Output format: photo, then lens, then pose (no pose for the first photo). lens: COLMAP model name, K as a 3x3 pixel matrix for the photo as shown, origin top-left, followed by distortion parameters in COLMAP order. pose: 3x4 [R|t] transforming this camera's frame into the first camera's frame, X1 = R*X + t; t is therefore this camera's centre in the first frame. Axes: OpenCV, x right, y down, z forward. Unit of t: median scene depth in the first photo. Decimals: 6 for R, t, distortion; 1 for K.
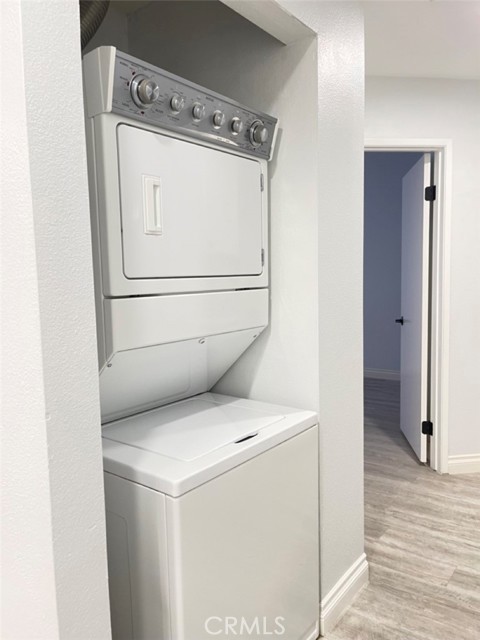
lens RADIAL K [[481.8, 0, 239.1], [0, 481.8, 324.5], [0, 0, 1]] dist [0.097043, -0.134665]
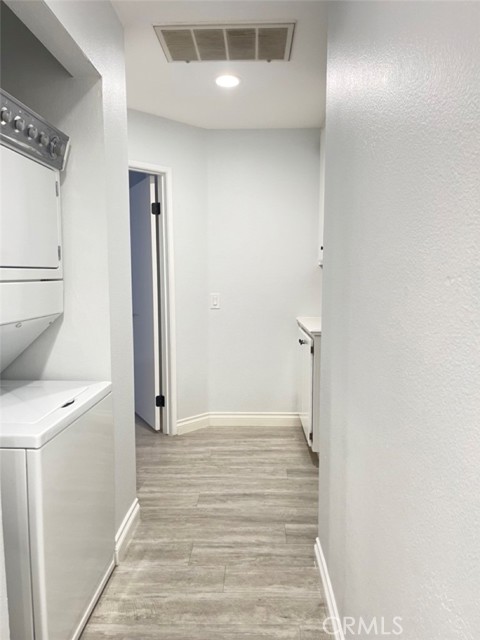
lens RADIAL K [[481.8, 0, 239.1], [0, 481.8, 324.5], [0, 0, 1]] dist [0.097043, -0.134665]
pose [[0.813291, -0.035113, 0.580797, -0.239826], [0.038559, 0.999236, 0.006417, 0.033755], [-0.580578, 0.017176, 0.814023, -0.162426]]
